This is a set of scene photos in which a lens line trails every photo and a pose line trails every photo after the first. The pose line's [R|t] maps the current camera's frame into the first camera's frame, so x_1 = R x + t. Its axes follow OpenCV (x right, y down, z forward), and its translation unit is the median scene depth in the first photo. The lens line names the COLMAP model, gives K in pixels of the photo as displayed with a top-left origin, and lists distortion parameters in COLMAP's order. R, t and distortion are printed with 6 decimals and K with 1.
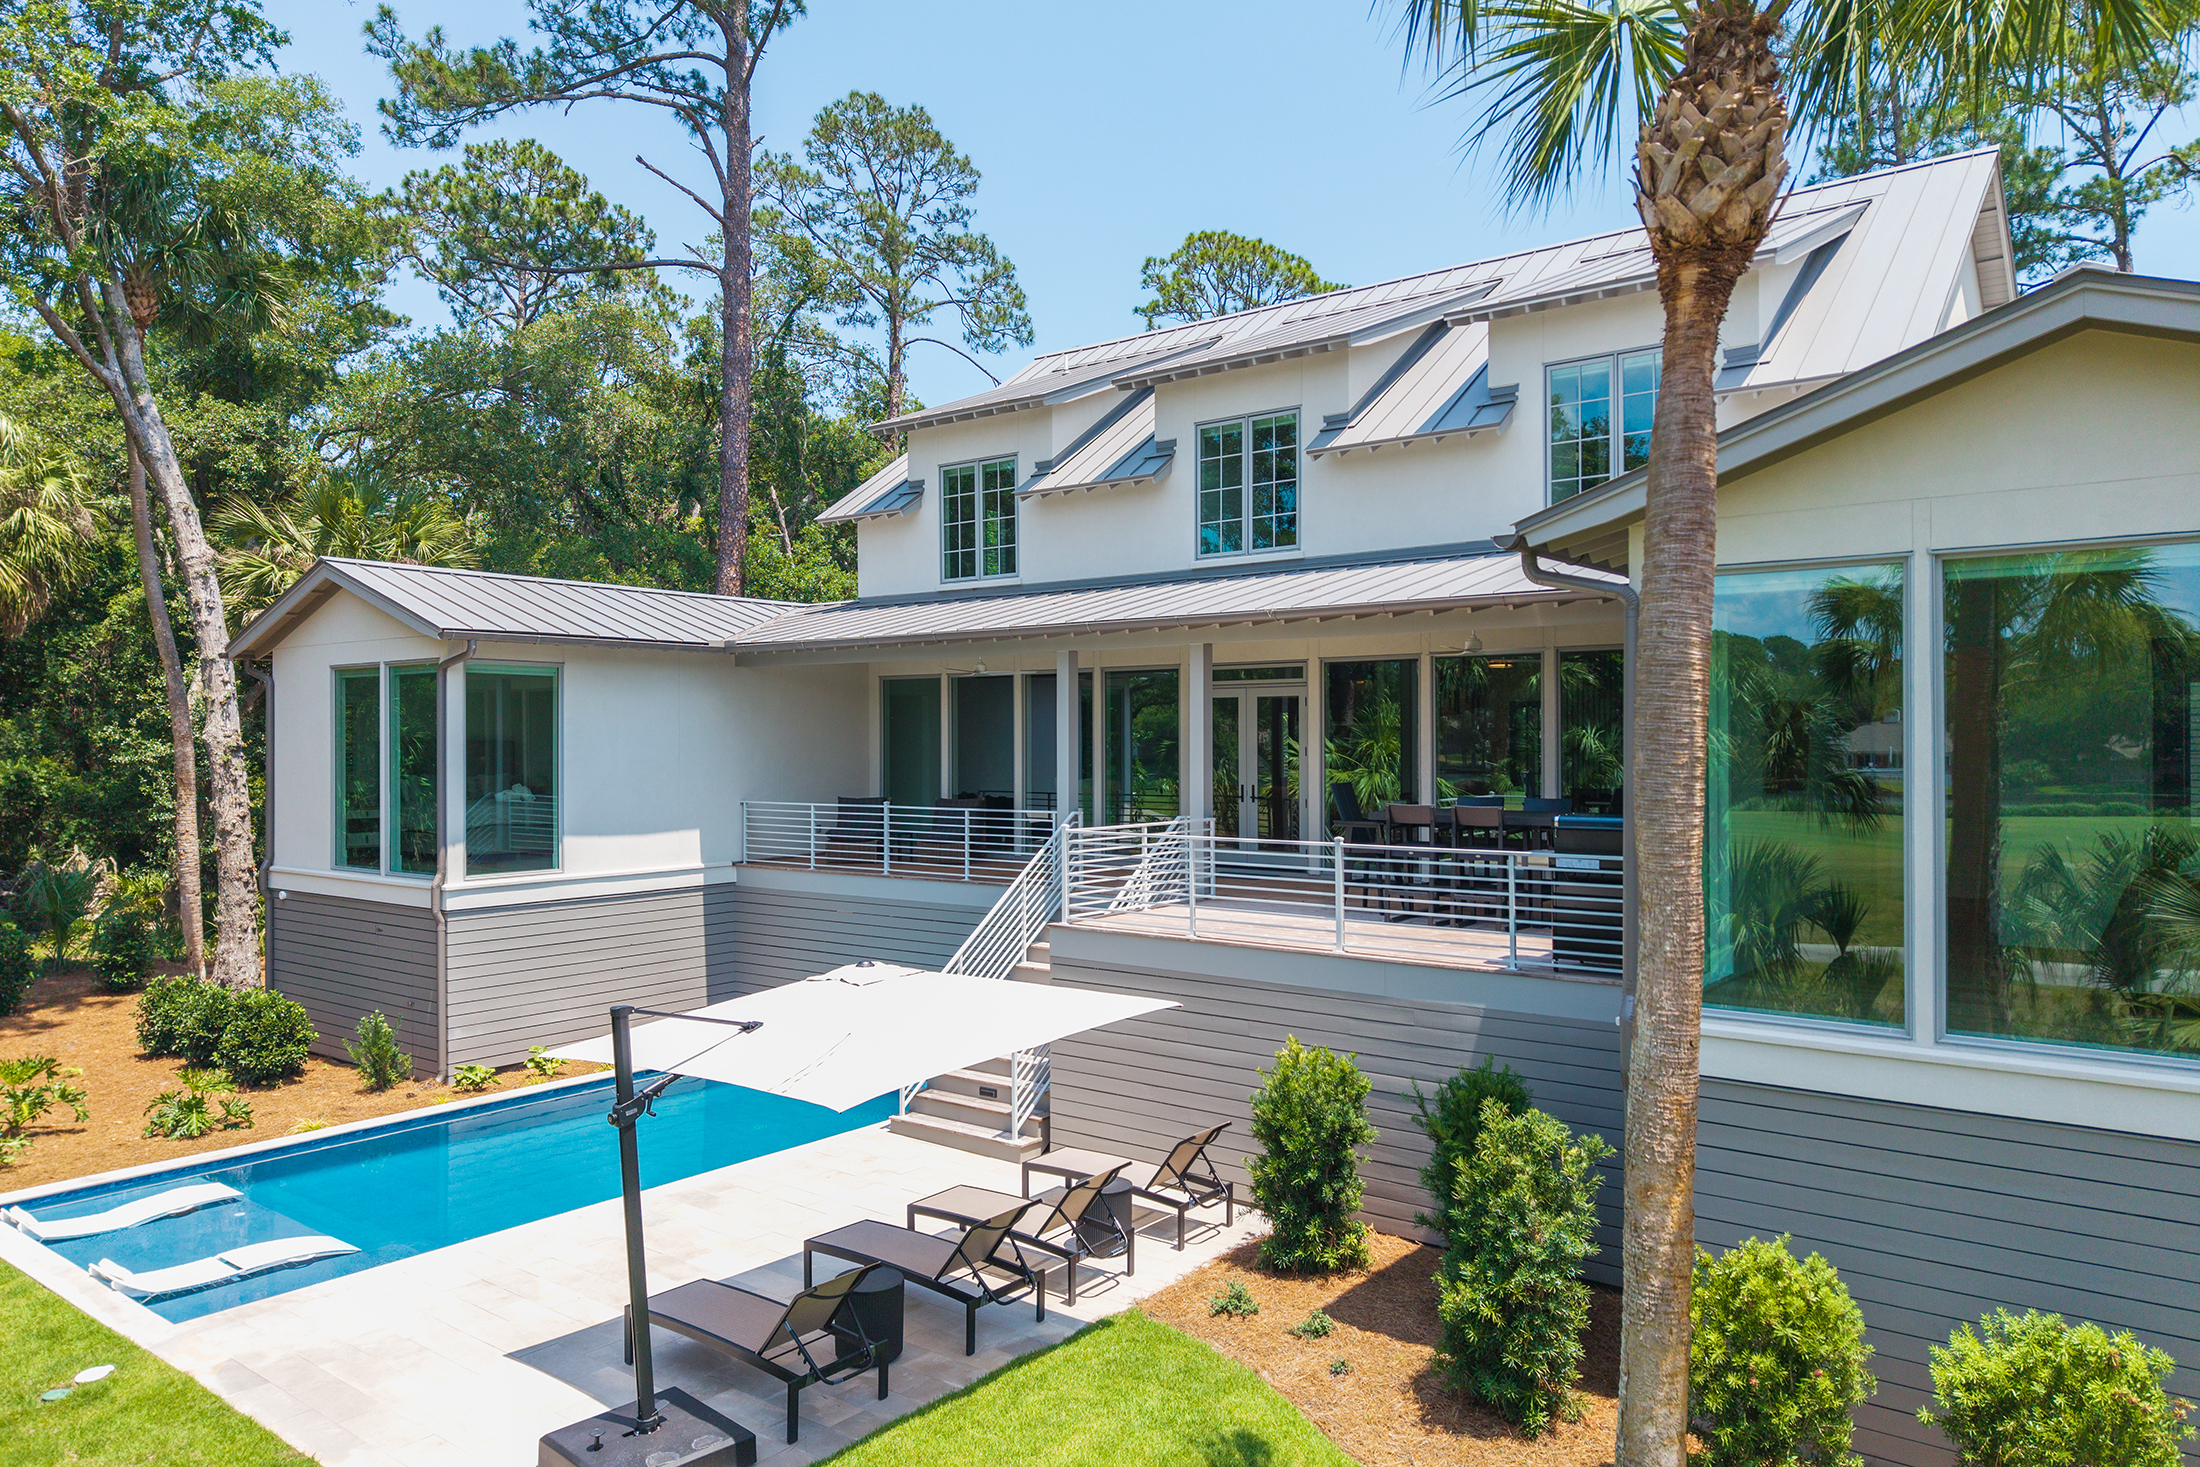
lens RADIAL K [[1469.0, 0, 1093.0], [0, 1469.0, 728.6], [0, 0, 1]] dist [0.023019, -0.042938]
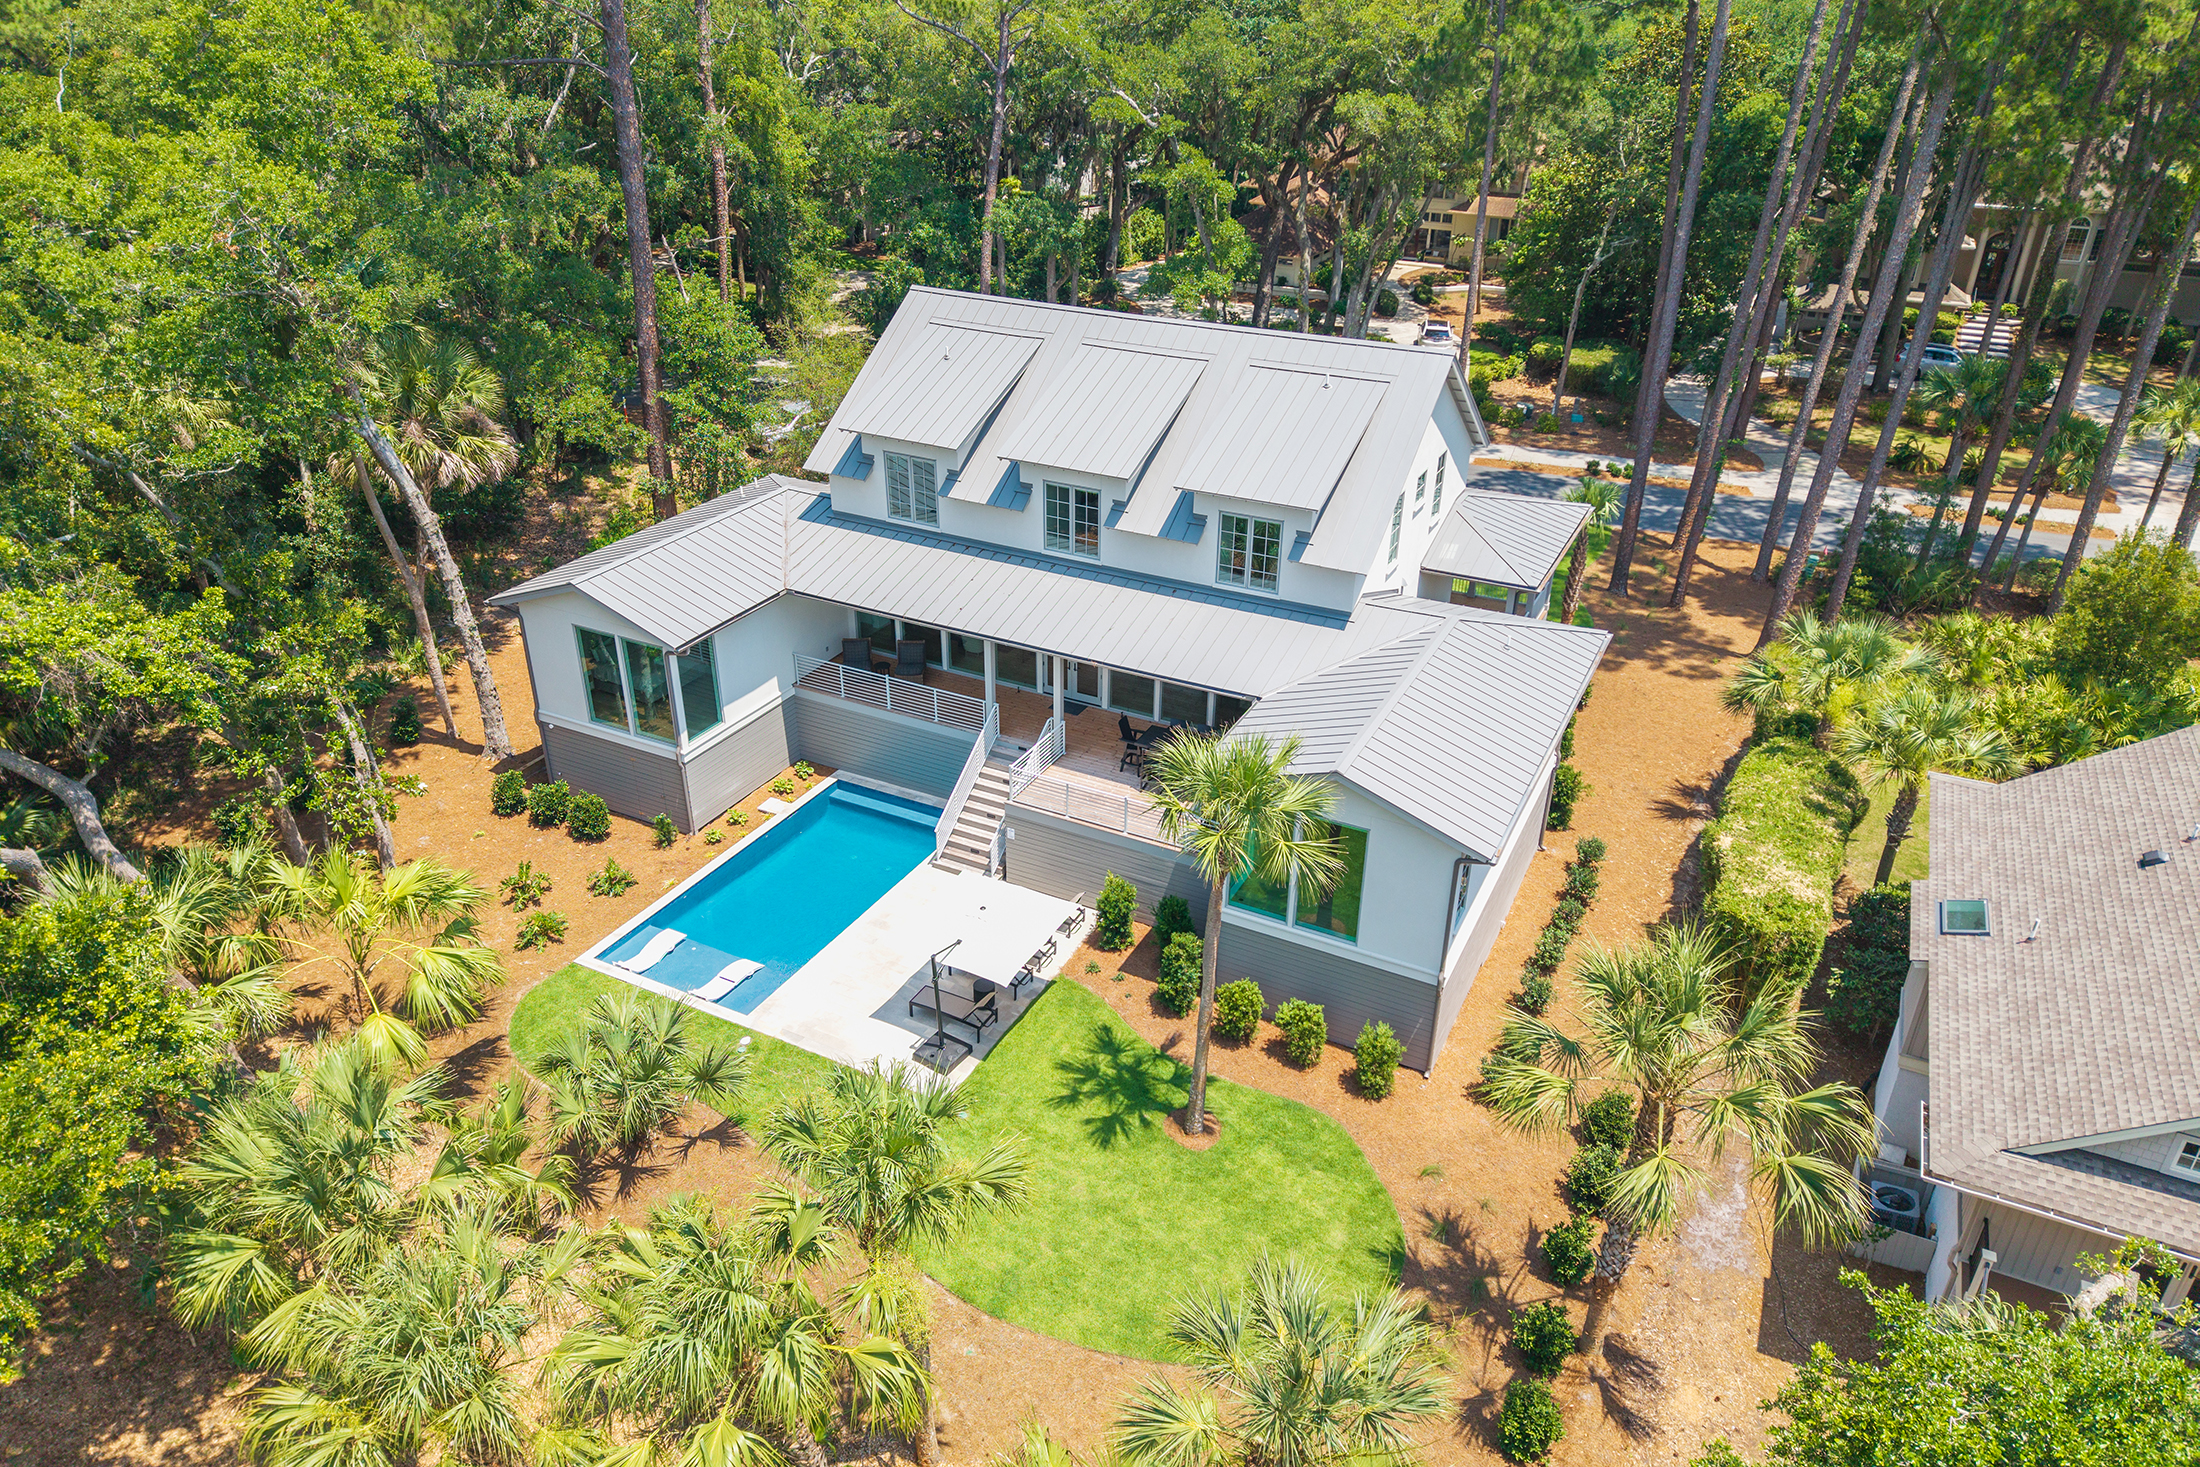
lens RADIAL K [[1448.5, 0, 1102.8], [0, 1448.5, 730.1], [0, 0, 1]] dist [0.078254, -0.124335]
pose [[0.981222, -0.075683, 0.177414, -0.283141], [-0.016690, 0.883038, 0.469004, -1.085785], [-0.192159, -0.463158, 0.865193, -1.033802]]
